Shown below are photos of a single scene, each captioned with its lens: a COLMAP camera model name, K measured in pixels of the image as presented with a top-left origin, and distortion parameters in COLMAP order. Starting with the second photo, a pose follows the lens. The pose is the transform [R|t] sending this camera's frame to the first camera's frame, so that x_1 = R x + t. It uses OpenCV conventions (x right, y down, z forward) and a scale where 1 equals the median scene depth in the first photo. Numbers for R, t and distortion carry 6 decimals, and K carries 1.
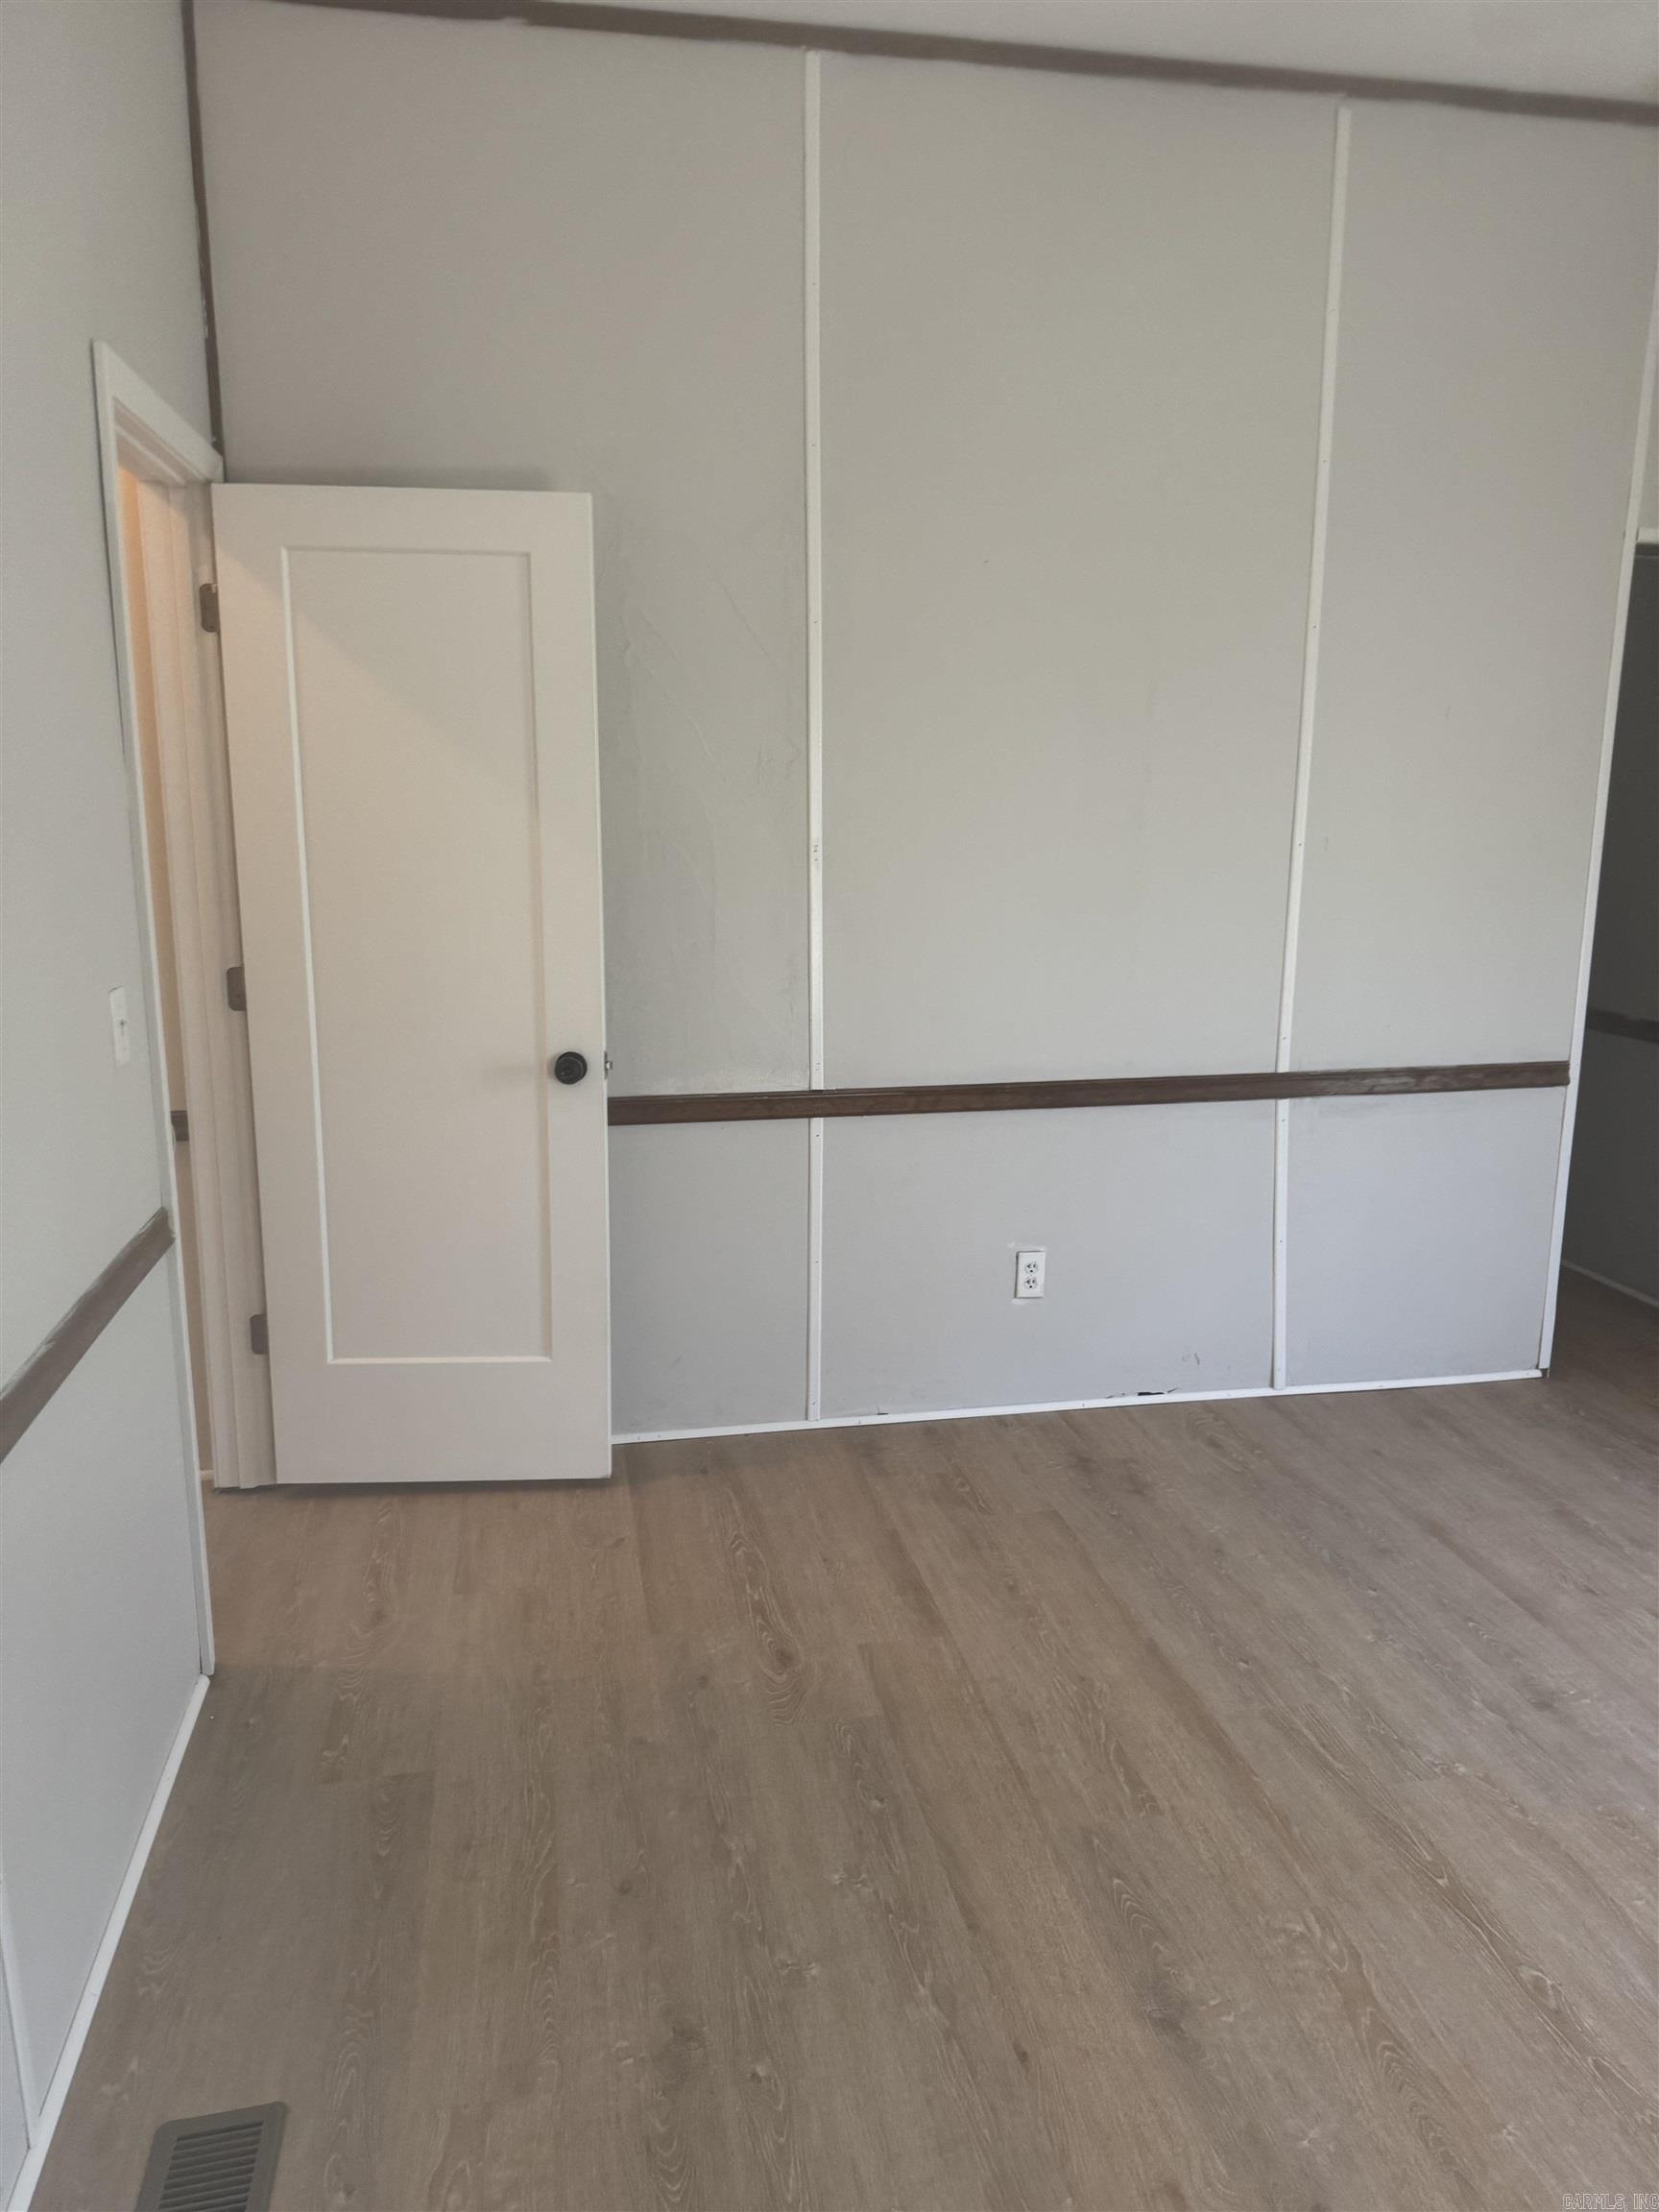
lens RADIAL K [[1584.6, 0, 829.5], [0, 1584.6, 1106.0], [0, 0, 1]] dist [0.106875, -0.190992]
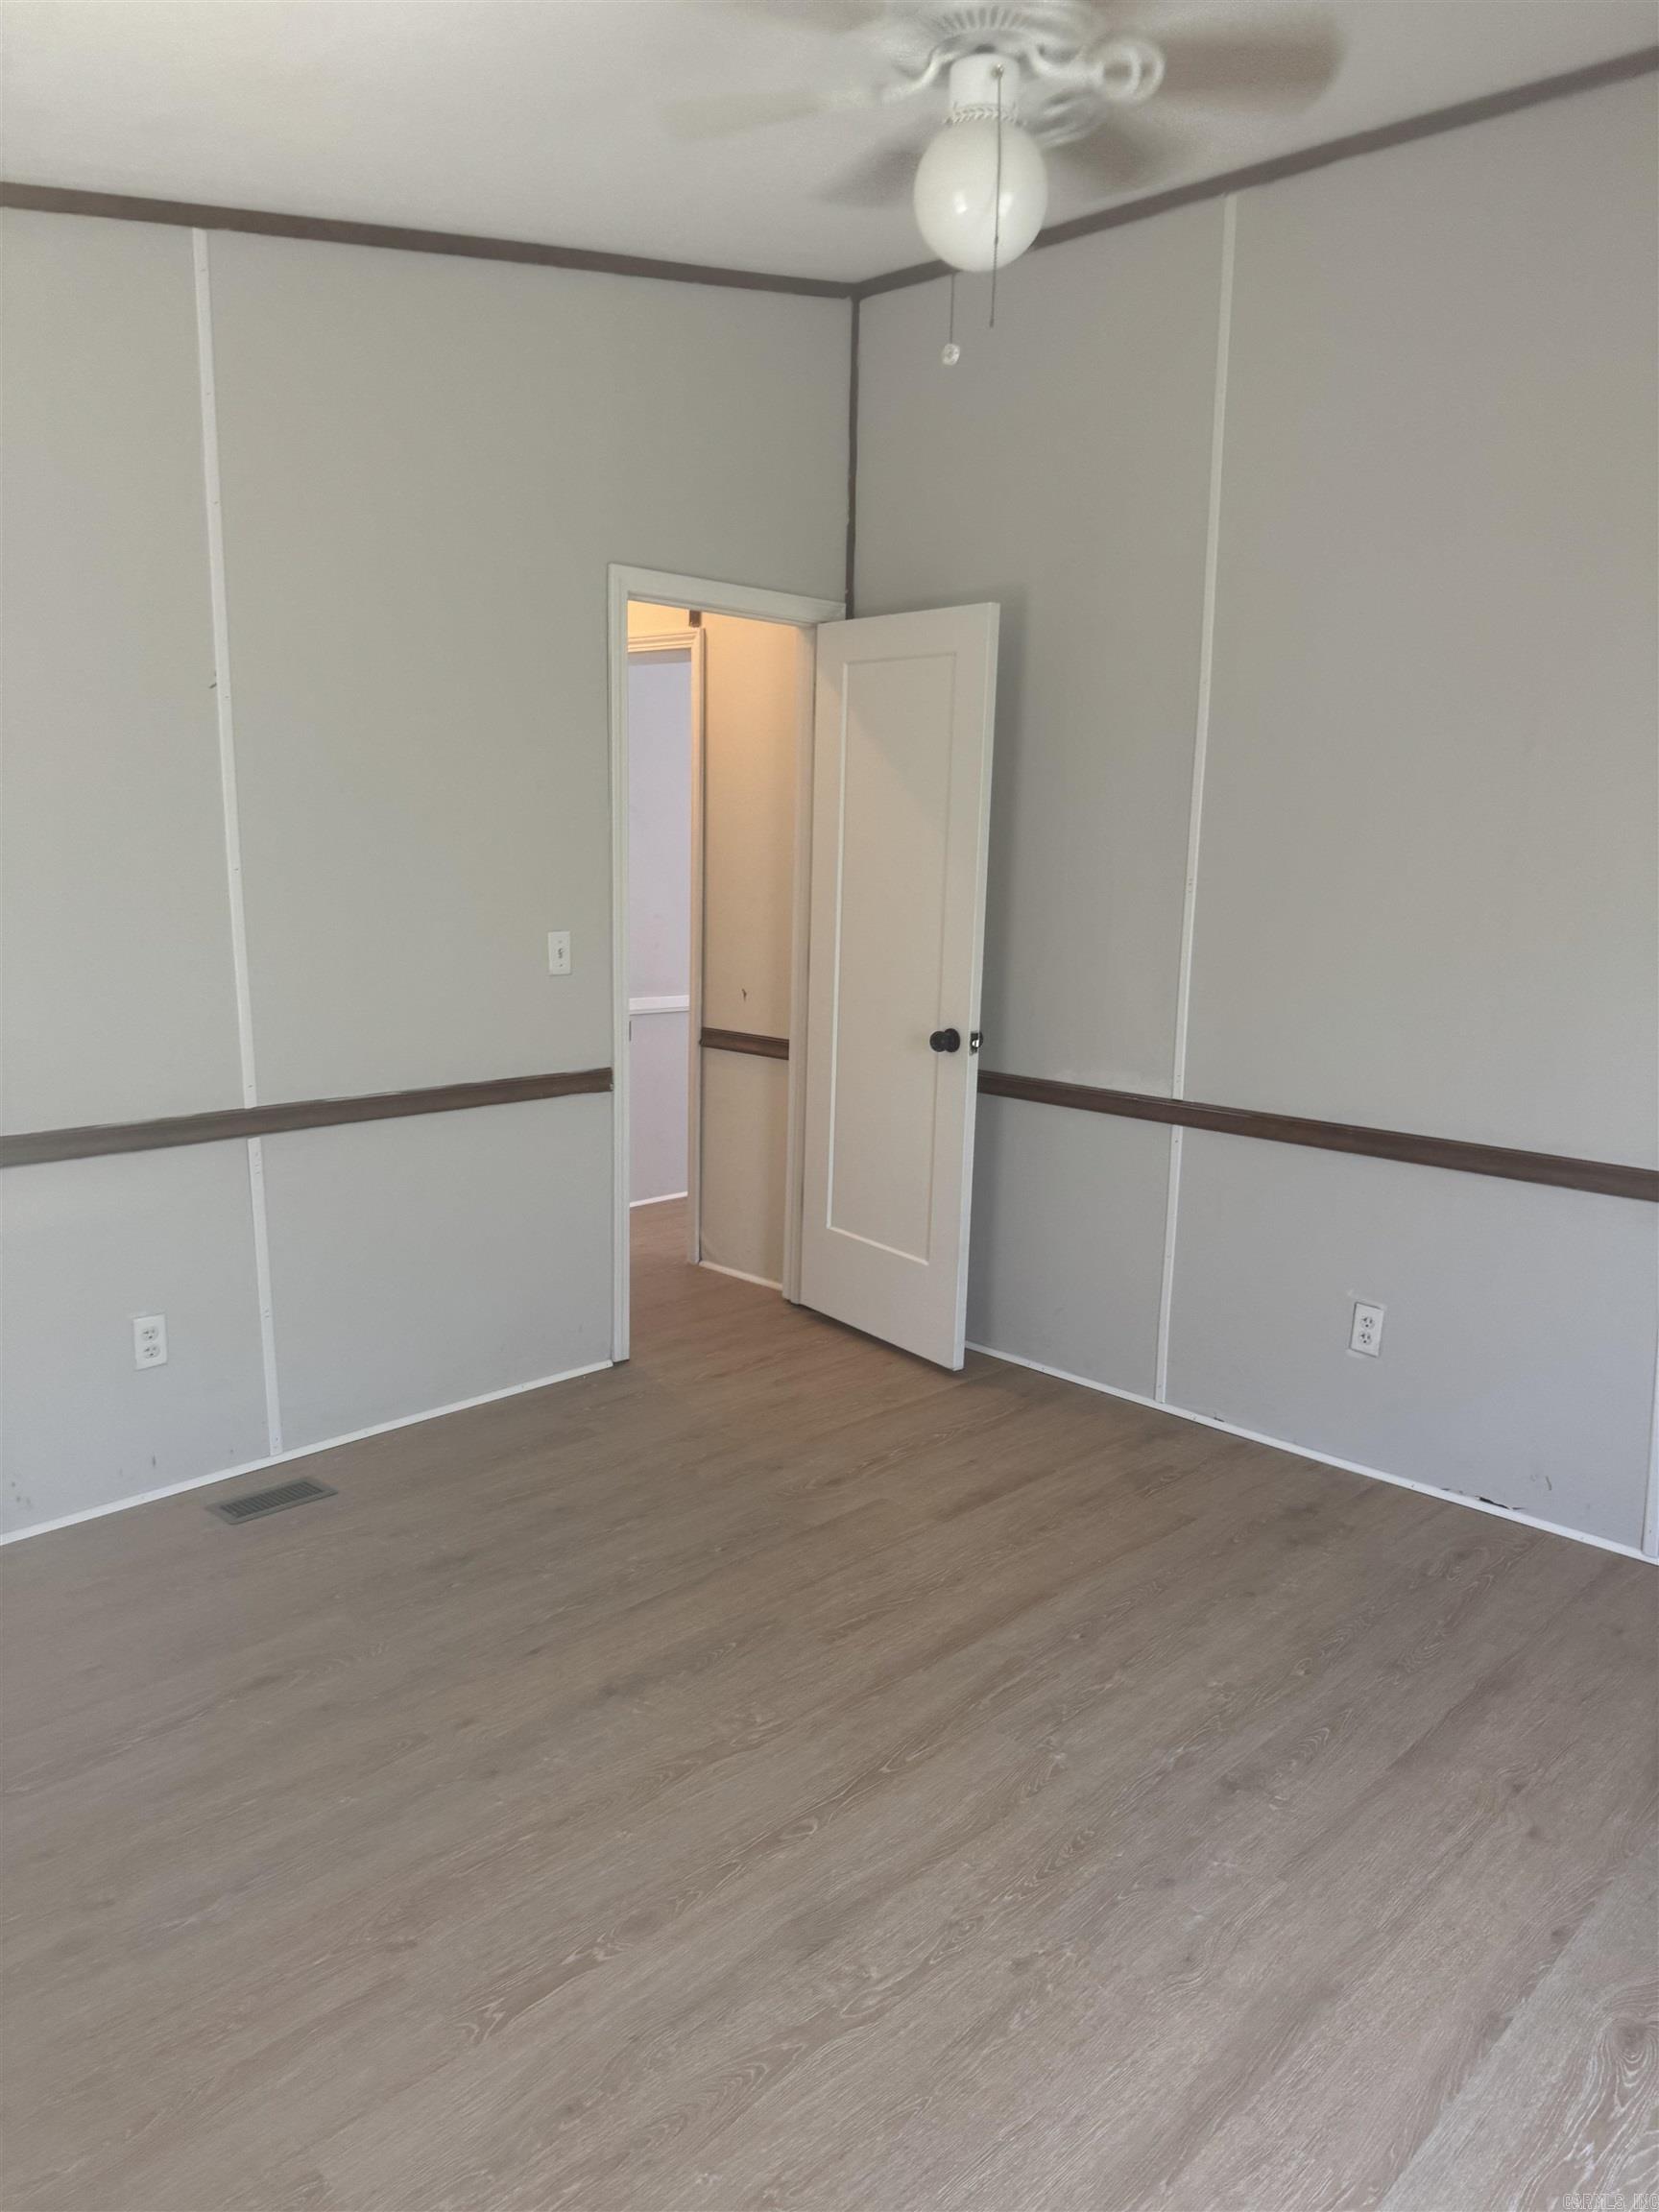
lens RADIAL K [[1584.6, 0, 829.5], [0, 1584.6, 1106.0], [0, 0, 1]] dist [0.106875, -0.190992]
pose [[0.564515, 0.150882, -0.811516, 0.873303], [-0.186656, 0.981019, 0.052553, -0.022338], [0.804042, 0.121807, 0.581962, 0.179410]]
